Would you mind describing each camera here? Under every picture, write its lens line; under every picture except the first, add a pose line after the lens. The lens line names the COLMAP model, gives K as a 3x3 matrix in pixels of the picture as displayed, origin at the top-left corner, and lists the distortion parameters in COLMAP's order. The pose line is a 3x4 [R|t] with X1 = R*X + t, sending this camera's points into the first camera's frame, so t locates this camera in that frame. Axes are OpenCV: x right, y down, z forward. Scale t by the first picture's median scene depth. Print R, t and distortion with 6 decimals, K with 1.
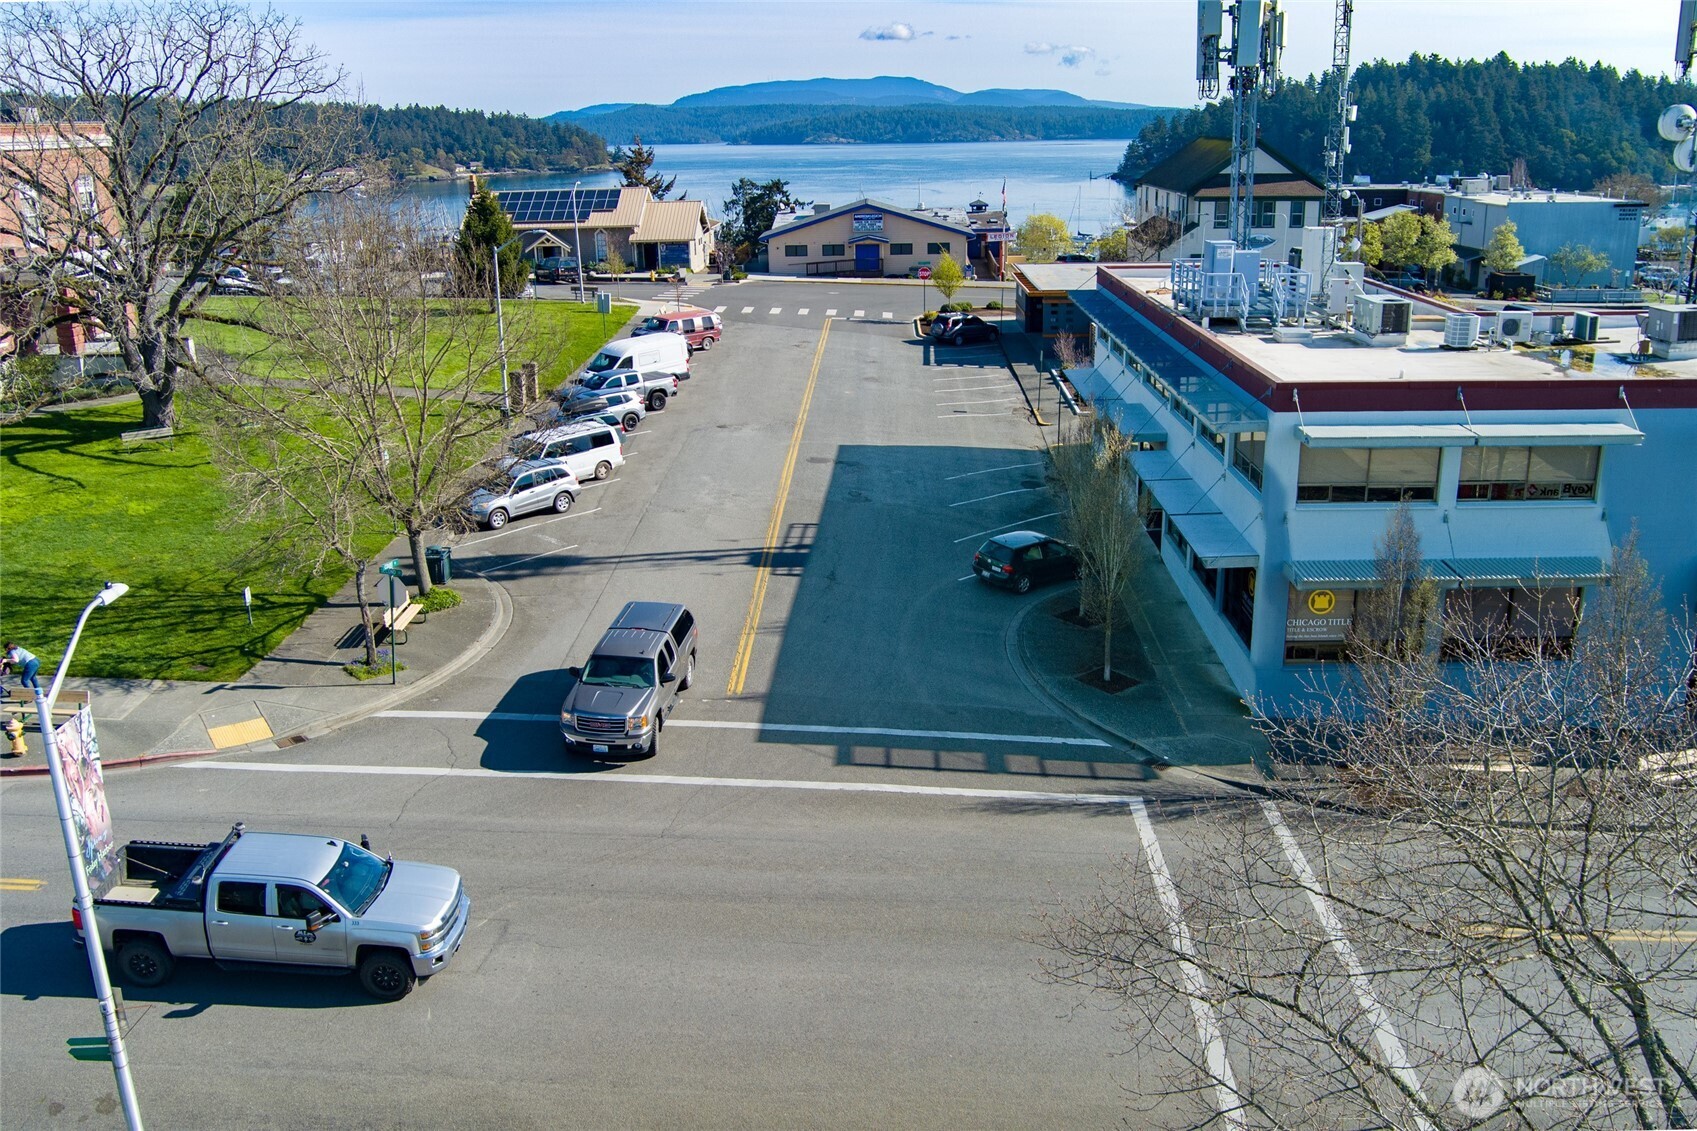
lens RADIAL K [[1411.1, 0, 855.6], [0, 1411.1, 570.2], [0, 0, 1]] dist [-0.088389, 0.045959]
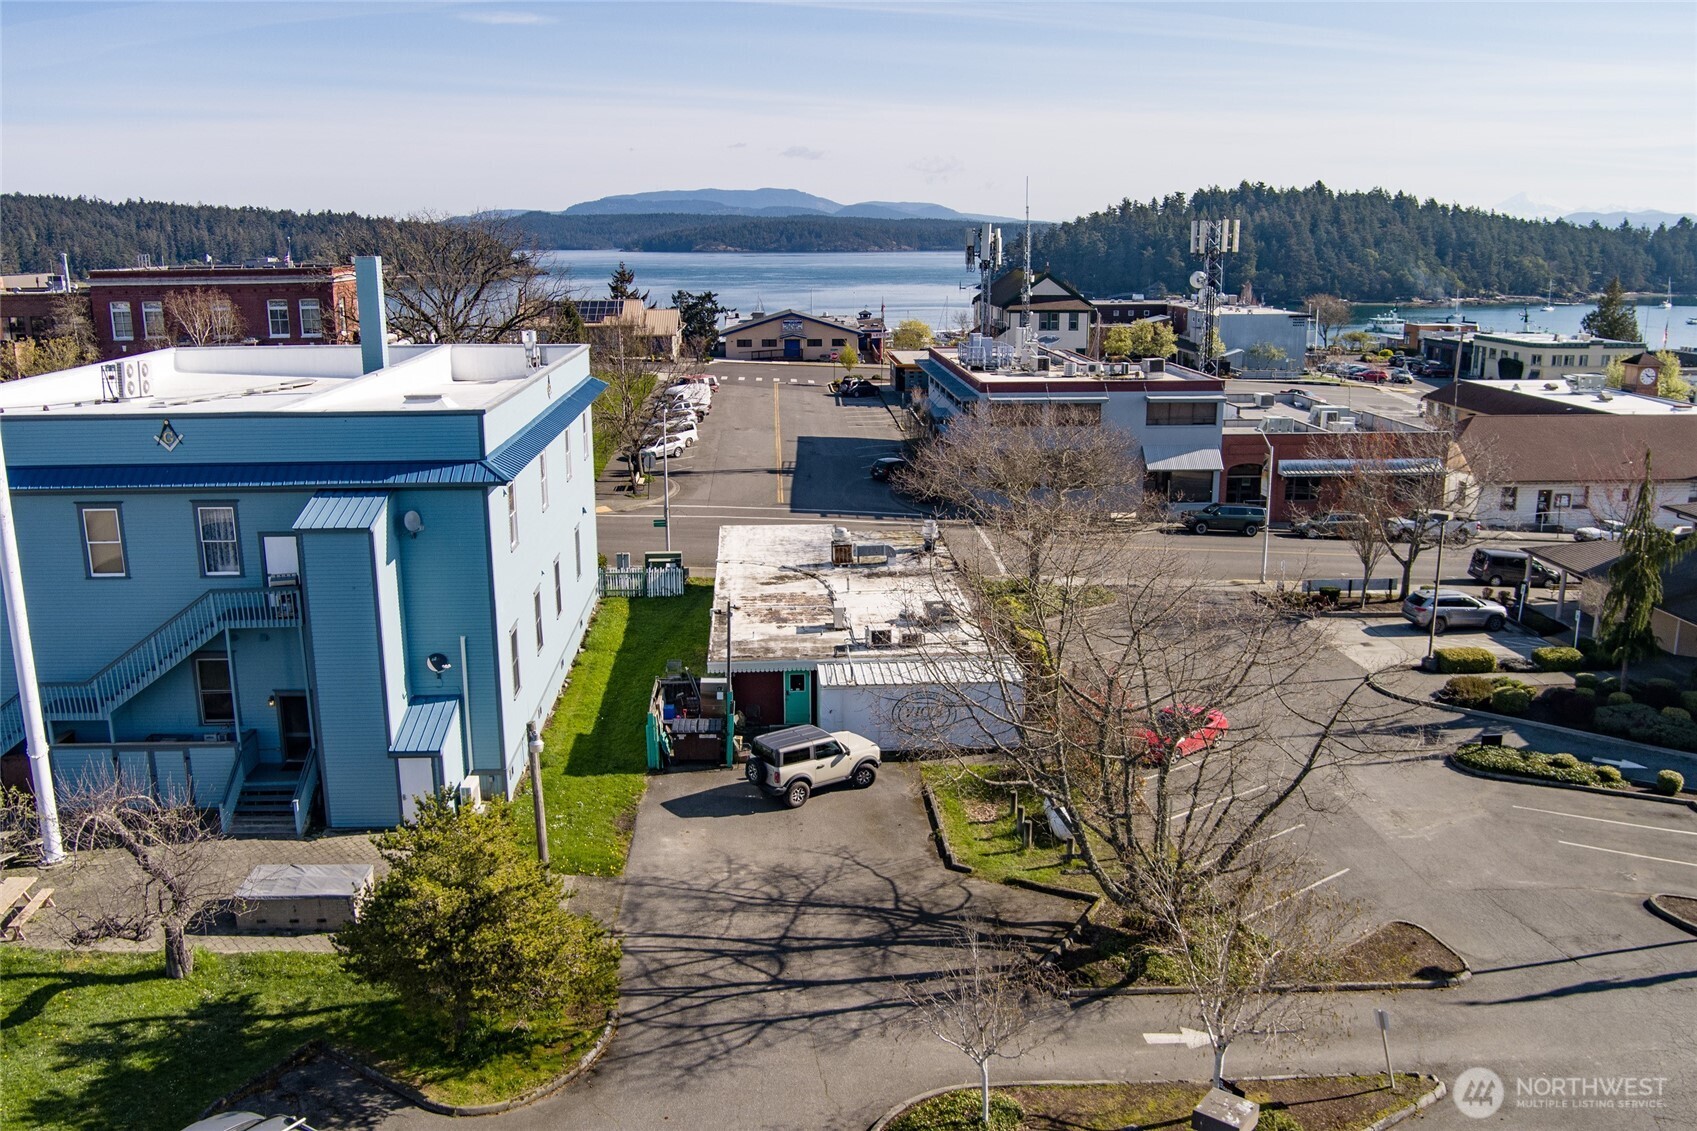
lens RADIAL K [[1411.1, 0, 850.5], [0, 1411.1, 569.0], [0, 0, 1]] dist [-0.088389, 0.045959]
pose [[0.996755, -0.002592, 0.080457, -0.044514], [0.008383, 0.997390, -0.071720, 0.106288], [-0.080061, 0.072162, 0.994175, -0.423903]]
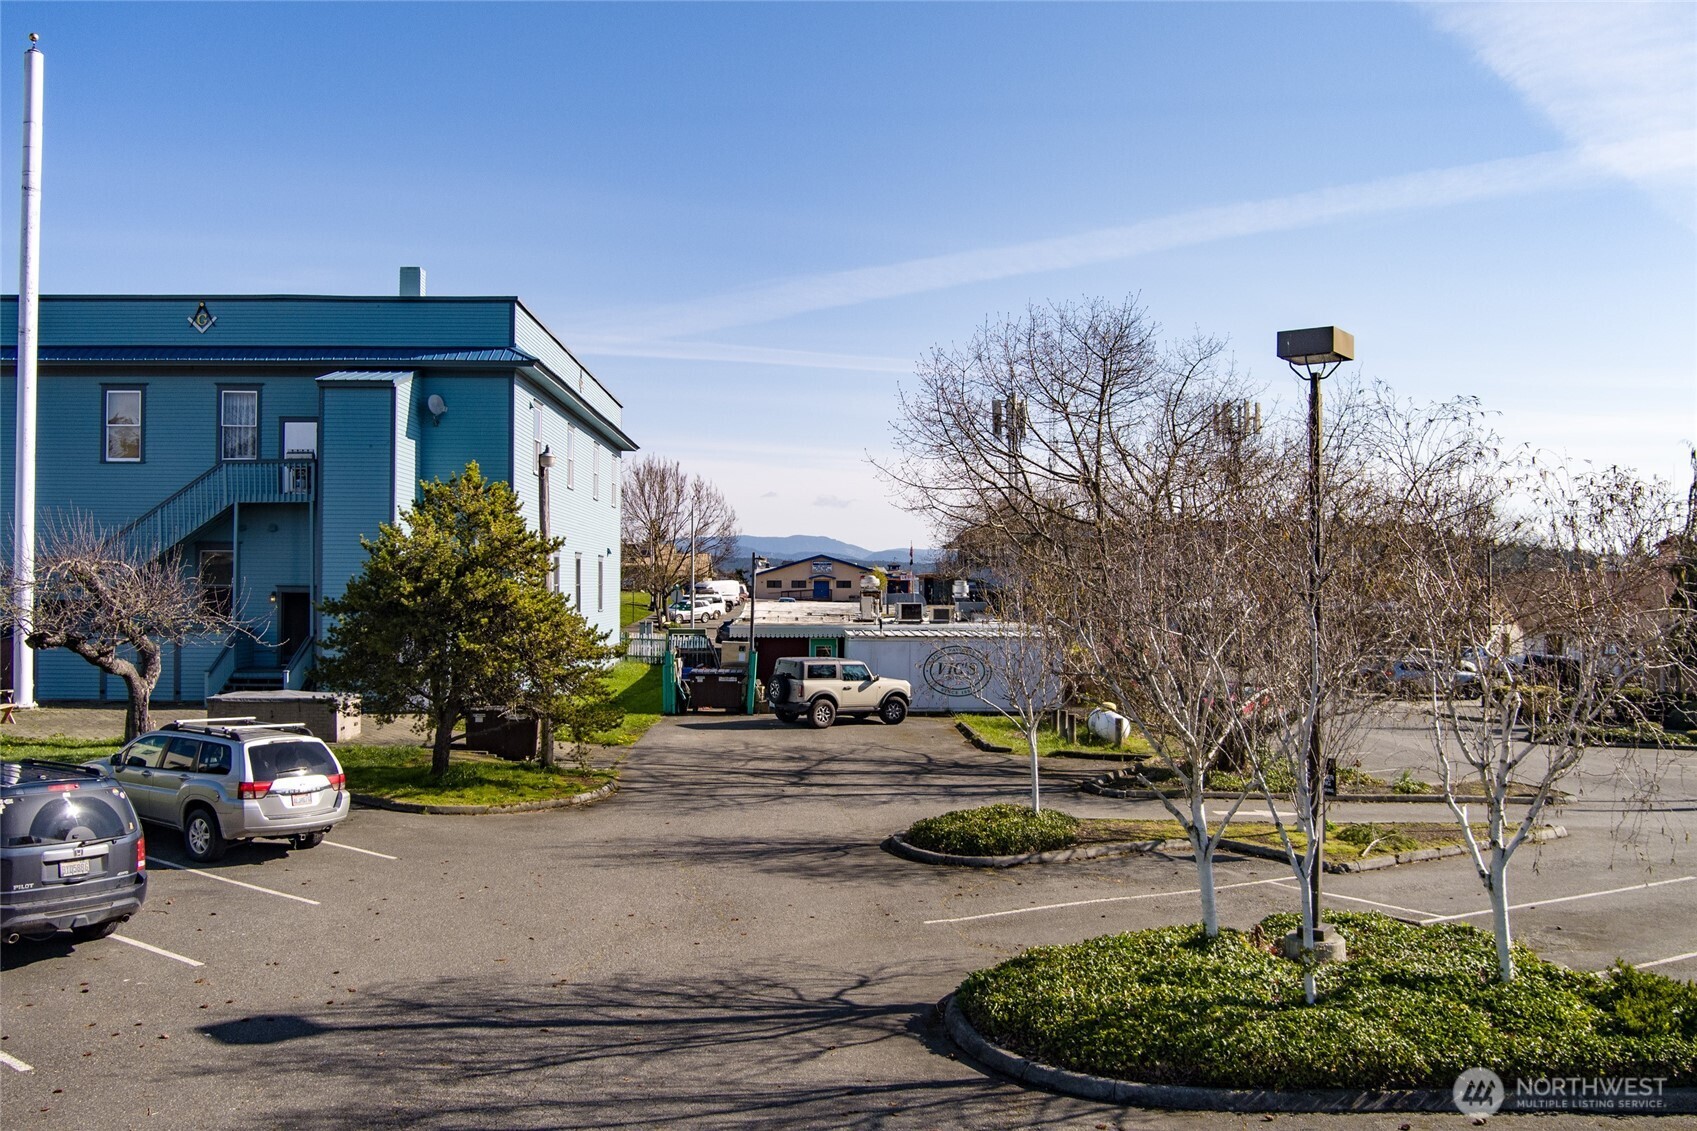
lens RADIAL K [[1411.1, 0, 843.2], [0, 1411.1, 569.5], [0, 0, 1]] dist [-0.088389, 0.045959]
pose [[0.998294, 0.024560, 0.052969, -0.042909], [-0.006638, 0.949086, -0.314947, 0.205723], [-0.058007, 0.314058, 0.947630, -0.390767]]
